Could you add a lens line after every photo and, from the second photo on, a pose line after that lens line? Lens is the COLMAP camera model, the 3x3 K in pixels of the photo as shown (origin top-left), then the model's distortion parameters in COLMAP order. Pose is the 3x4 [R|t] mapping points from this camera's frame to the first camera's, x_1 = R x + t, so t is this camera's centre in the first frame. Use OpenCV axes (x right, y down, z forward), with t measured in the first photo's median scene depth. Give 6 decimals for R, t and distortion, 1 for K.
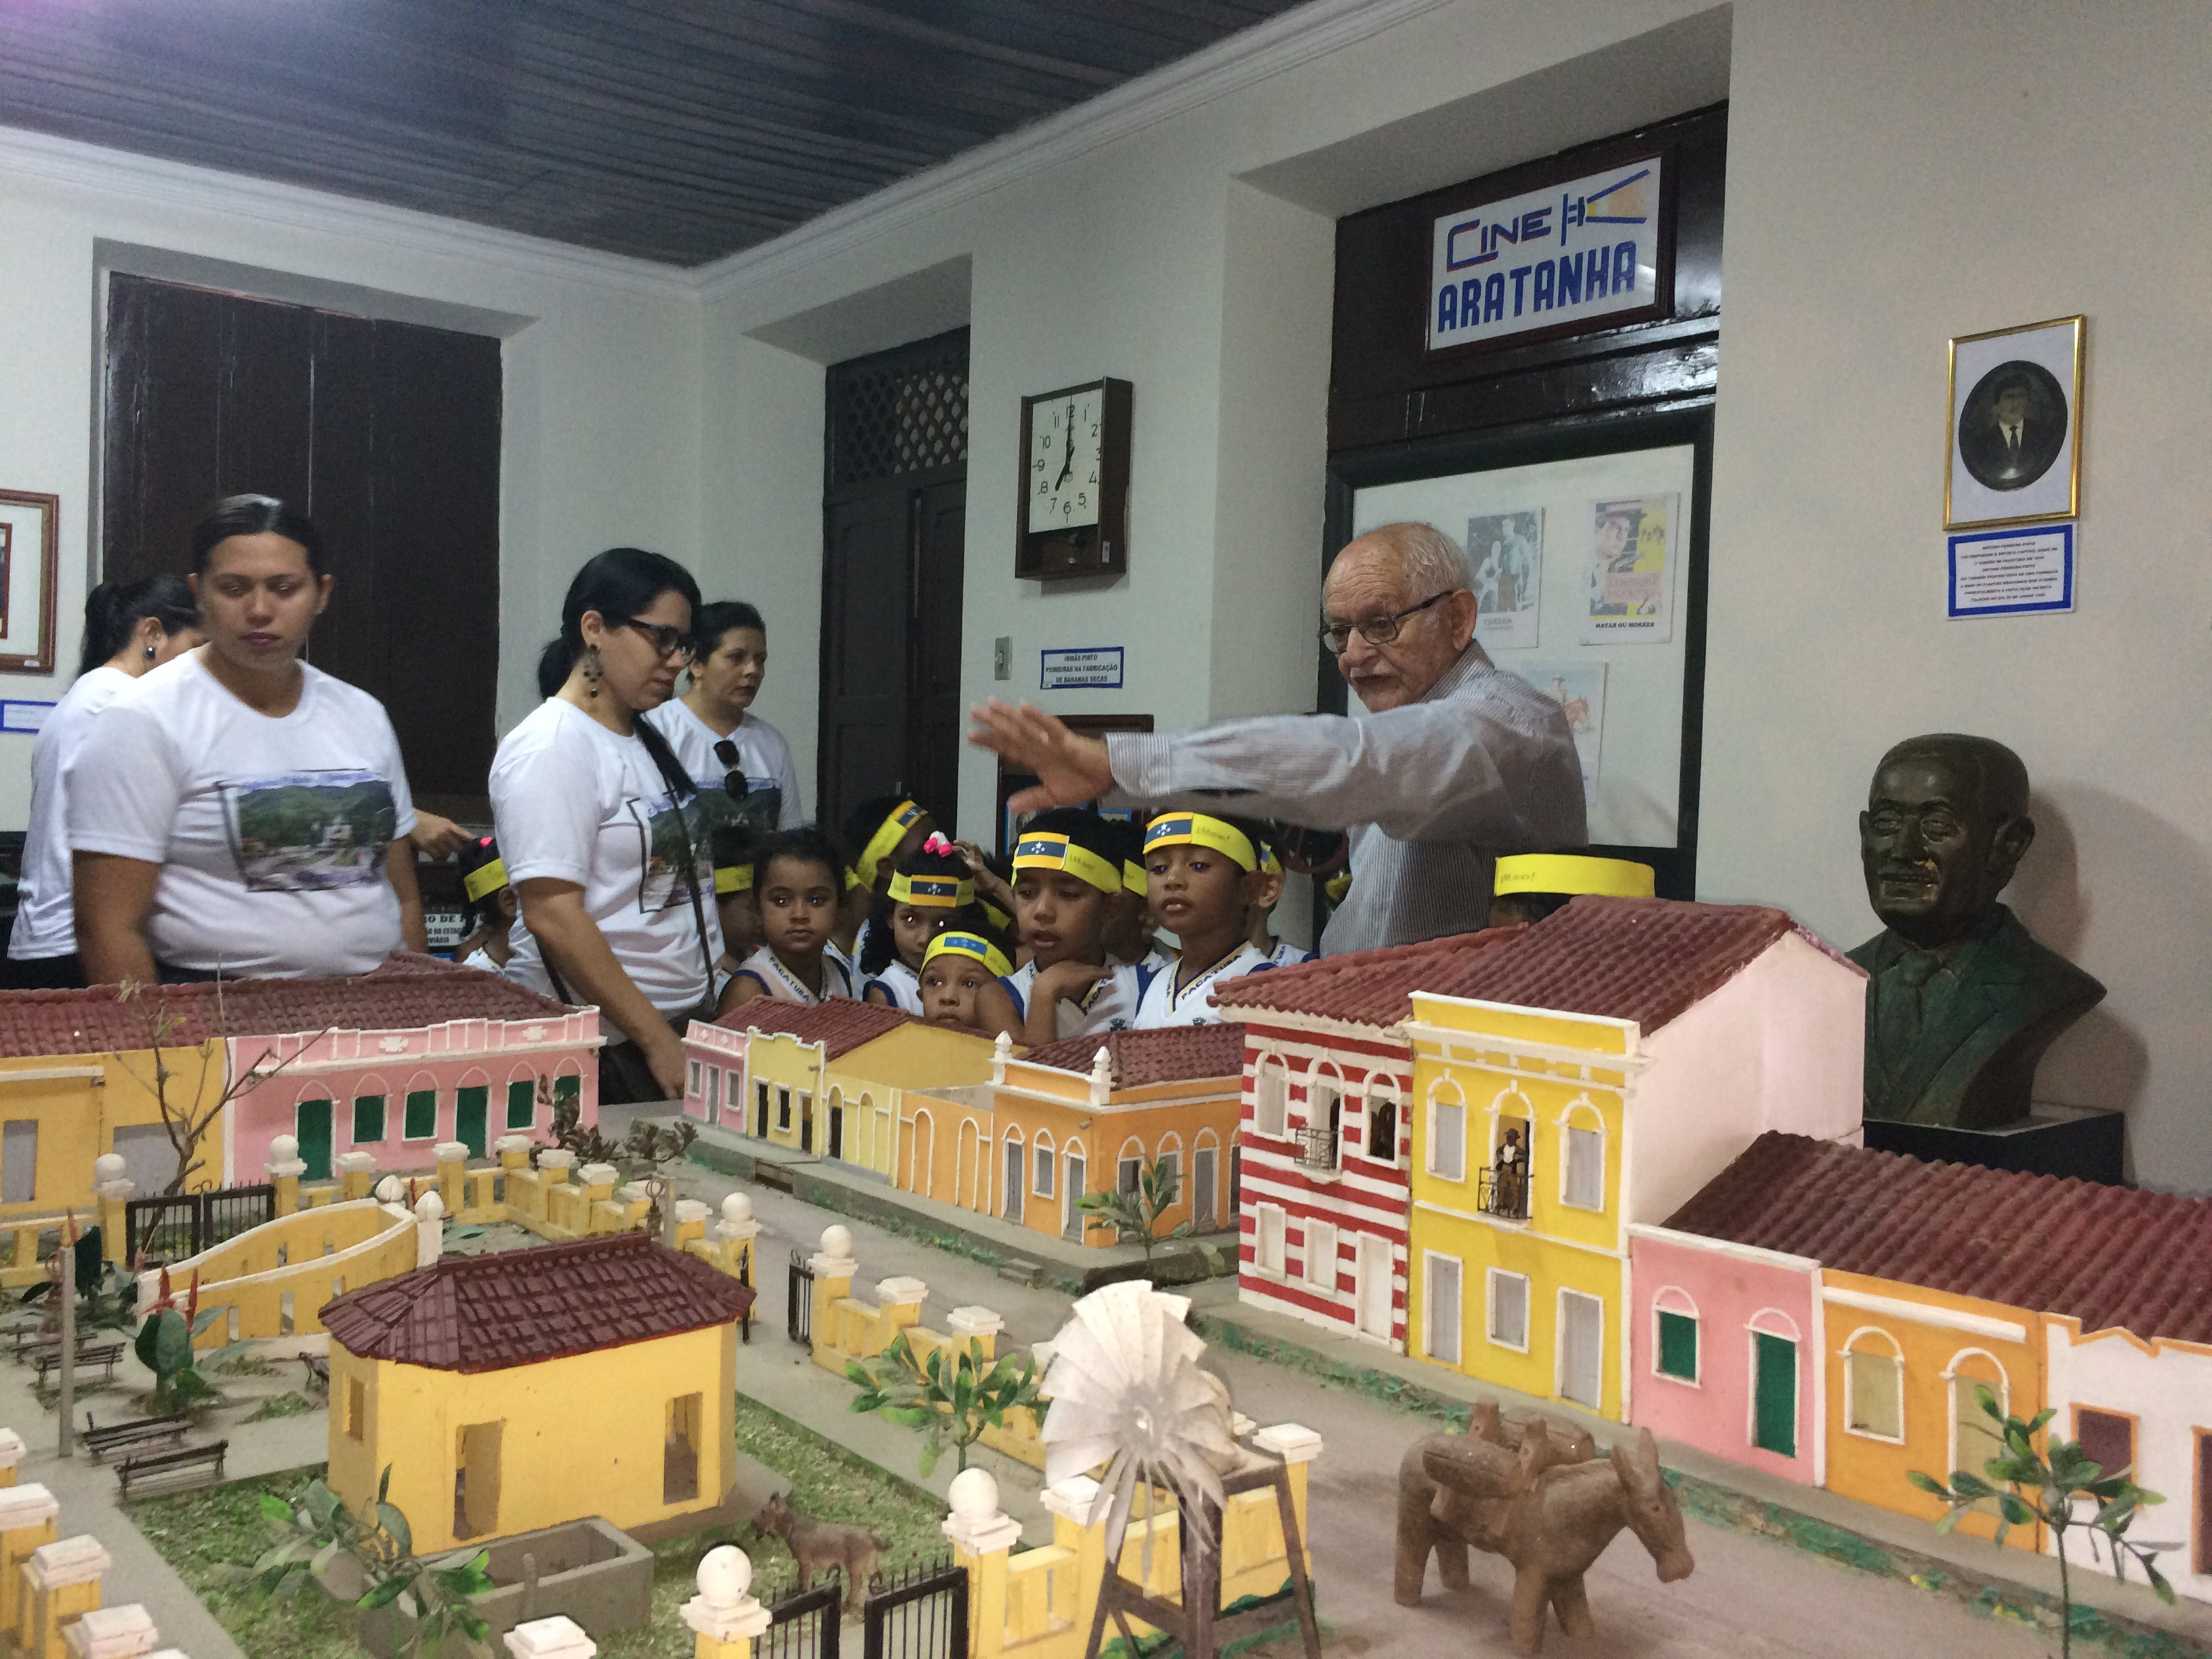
lens RADIAL K [[1862.5, 0, 1133.5], [0, 1862.5, 832.5], [0, 0, 1]] dist [0.061658, -0.096172]
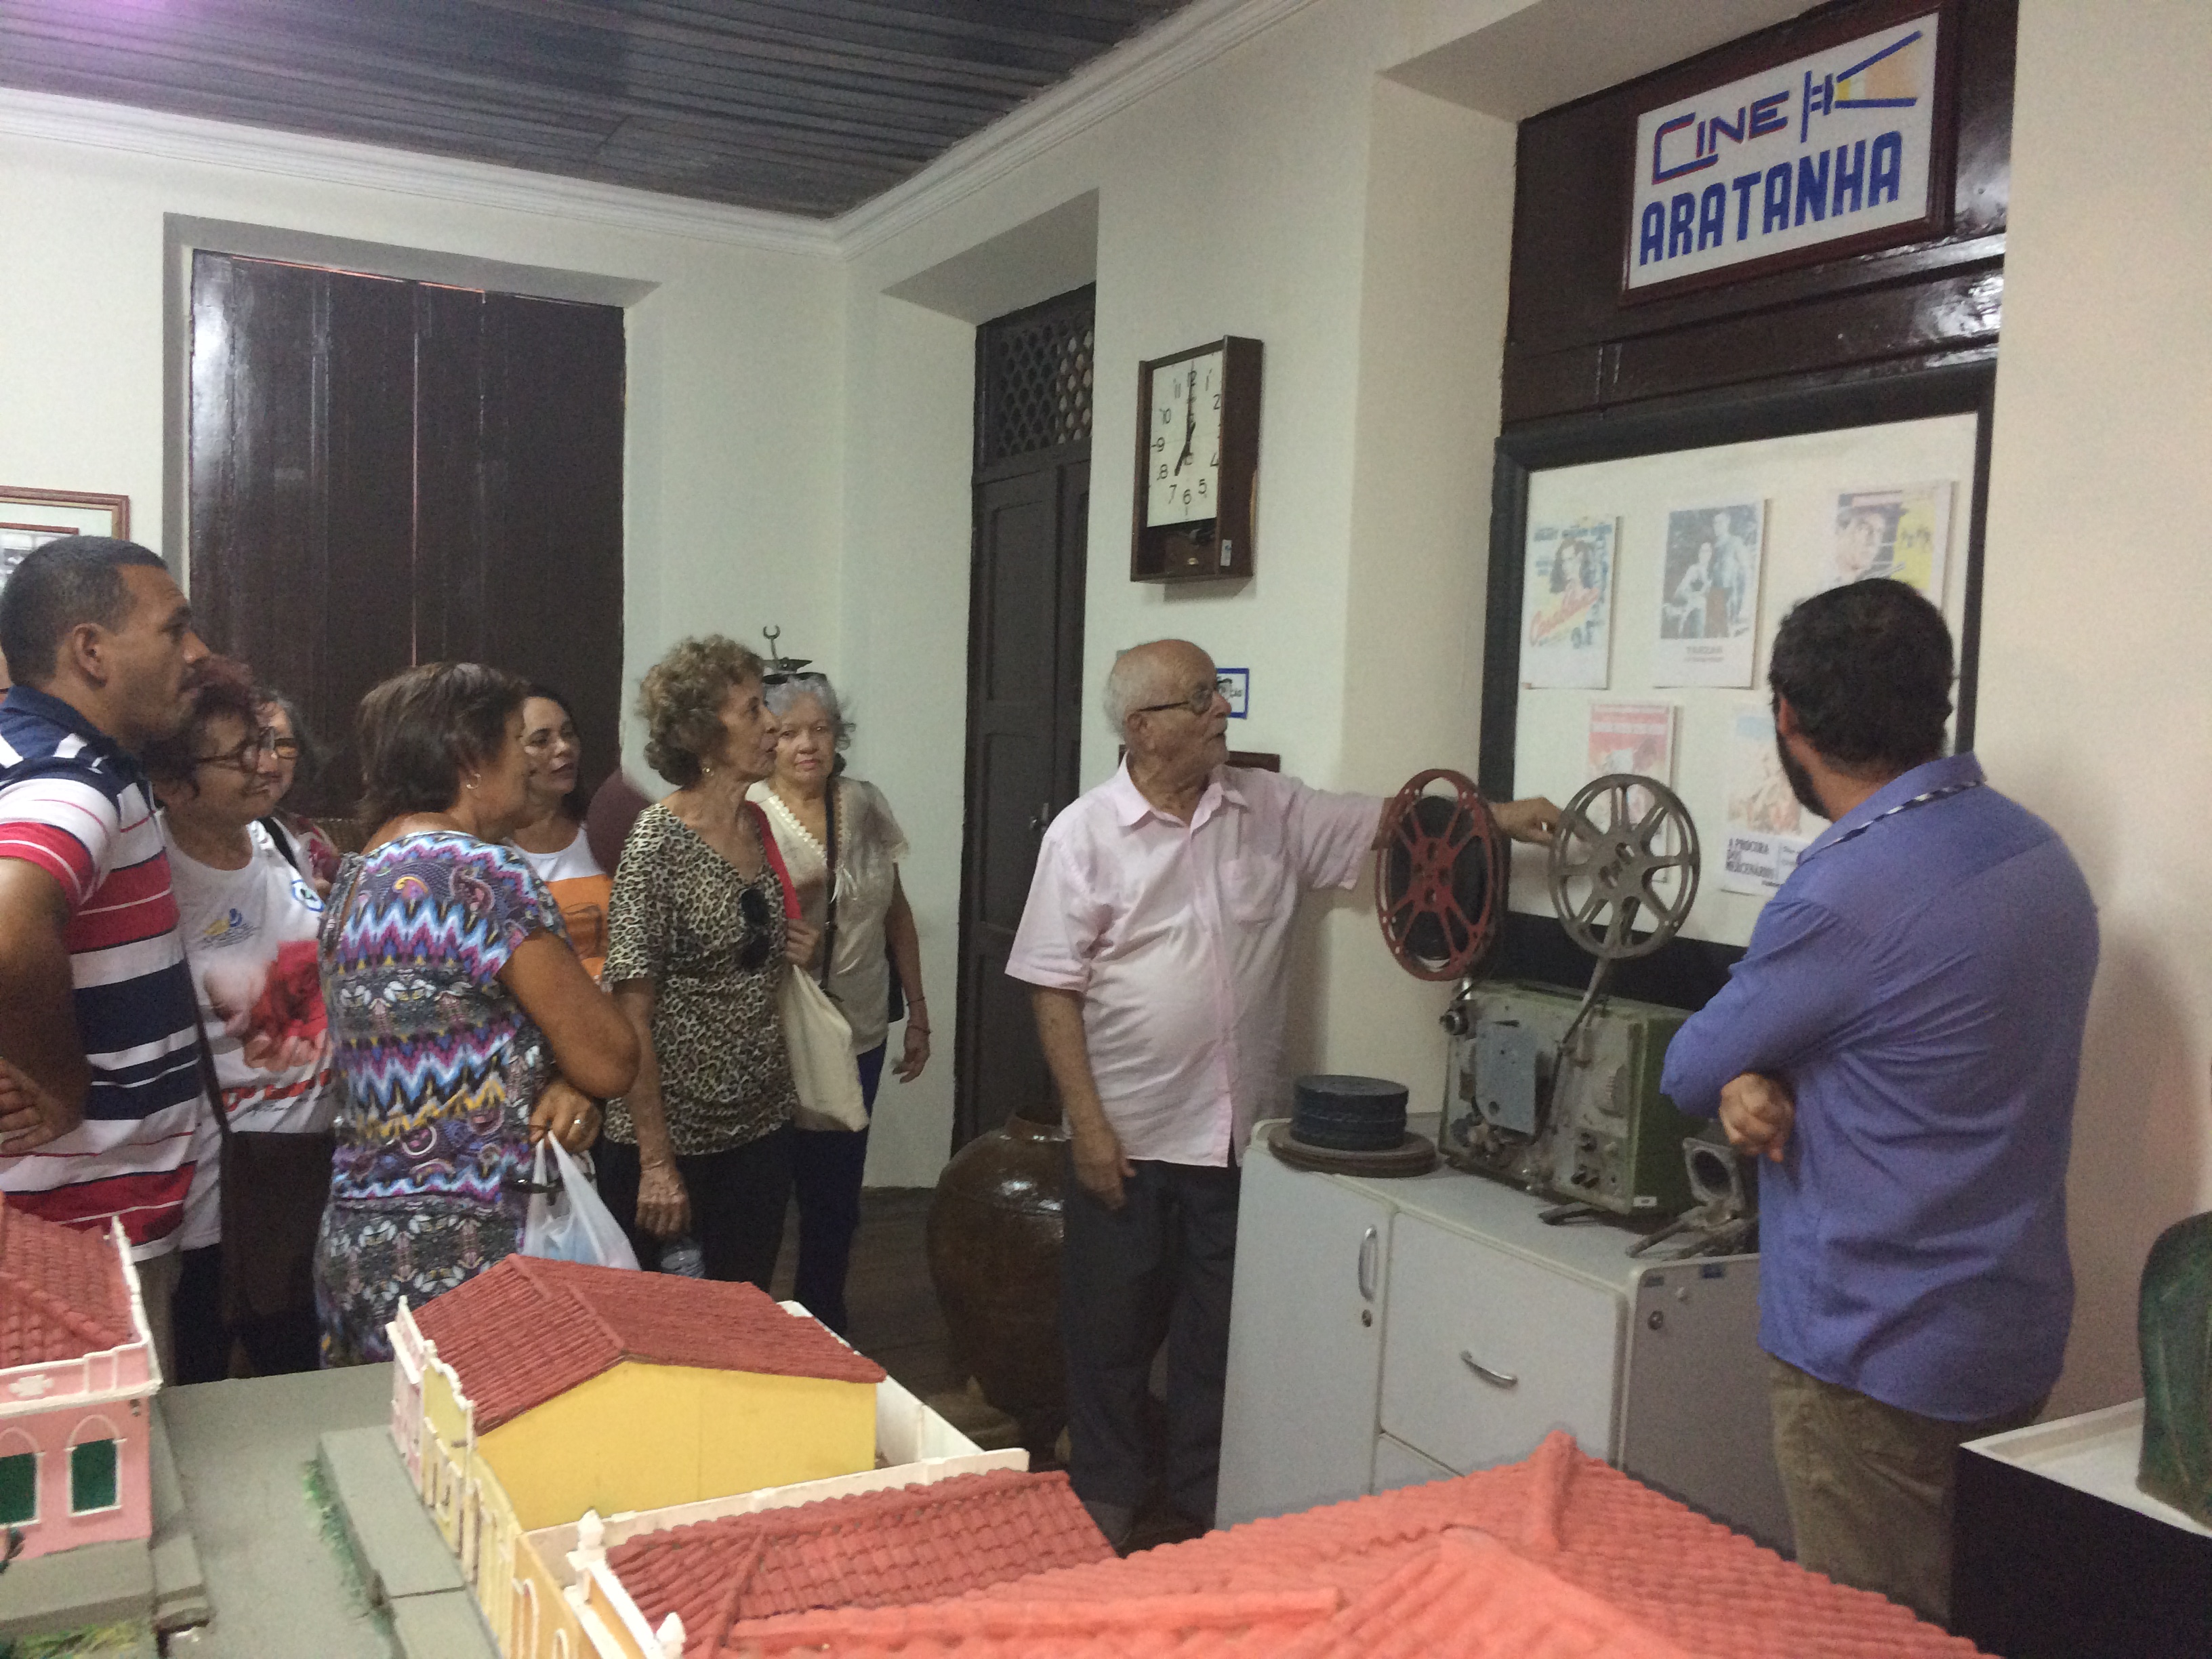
lens RADIAL K [[1862.5, 0, 1133.5], [0, 1862.5, 832.5], [0, 0, 1]] dist [0.061658, -0.096172]
pose [[0.984871, 0.013926, -0.172726, 0.095332], [-0.008173, 0.999389, 0.033976, -0.060714], [0.173094, -0.032050, 0.984384, 0.204899]]
